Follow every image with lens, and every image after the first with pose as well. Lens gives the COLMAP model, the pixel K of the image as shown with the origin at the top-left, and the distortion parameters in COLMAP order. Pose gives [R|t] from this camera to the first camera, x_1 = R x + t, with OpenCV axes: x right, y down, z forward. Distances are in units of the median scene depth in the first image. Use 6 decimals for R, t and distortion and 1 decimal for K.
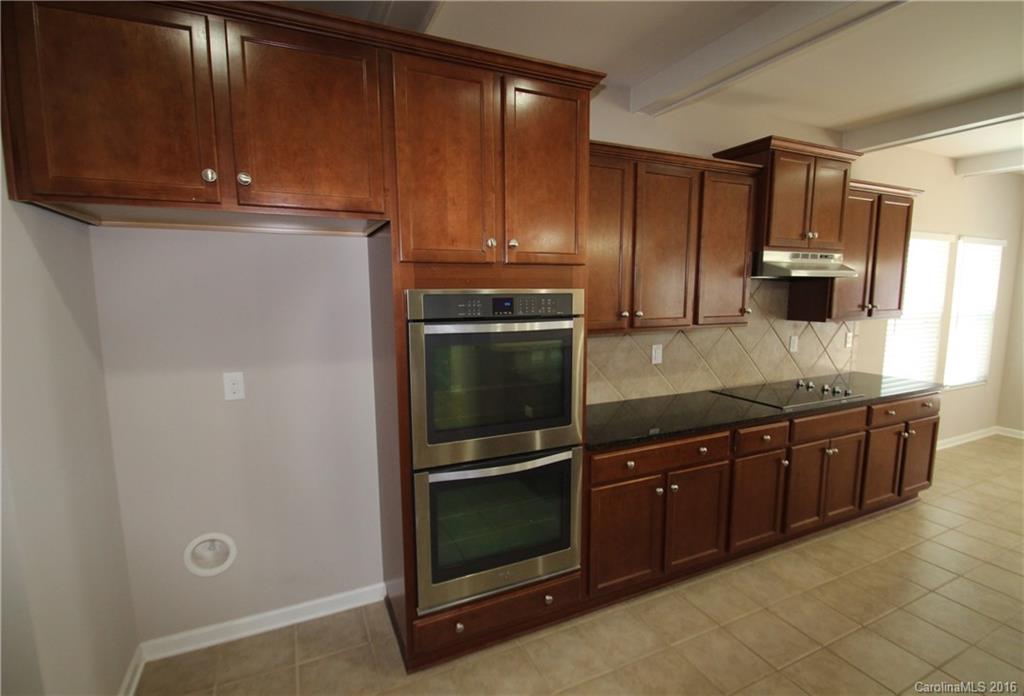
lens RADIAL K [[467.4, 0, 512.0], [0, 467.4, 348.0], [0, 0, 1]] dist [-0.000923, -0.000174]
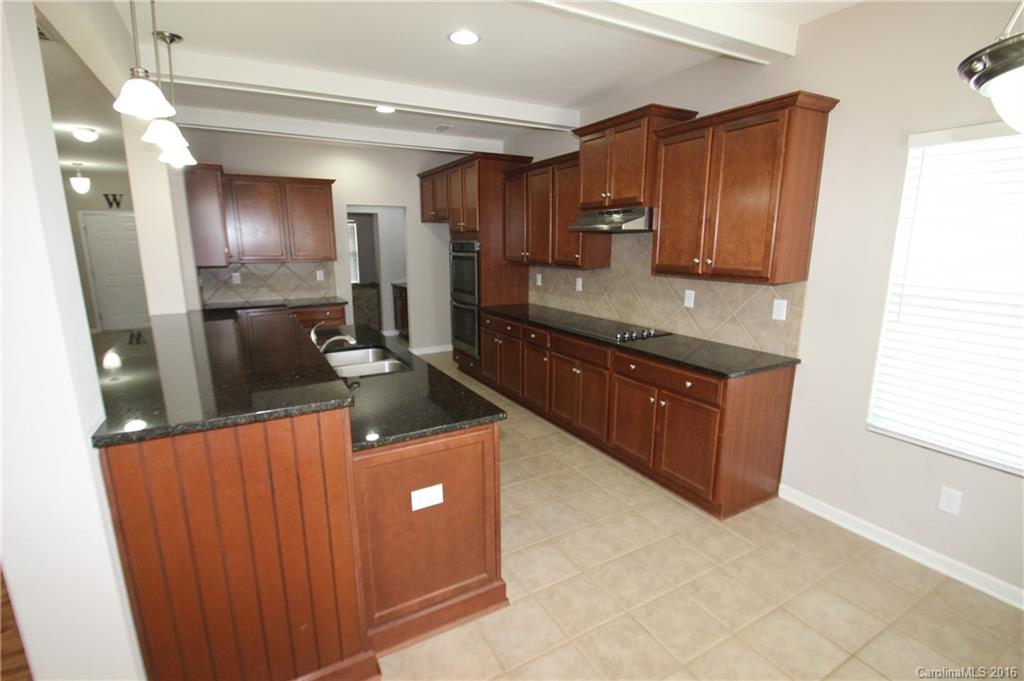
lens RADIAL K [[481.6, 0, 512.0], [0, 481.6, 340.5], [0, 0, 1]] dist [-0.003380, -0.000988]
pose [[0.057957, 0.216775, -0.974500, 1.843970], [-0.104676, 0.972079, 0.210011, -0.113517], [0.992816, 0.089835, 0.079030, 0.686636]]
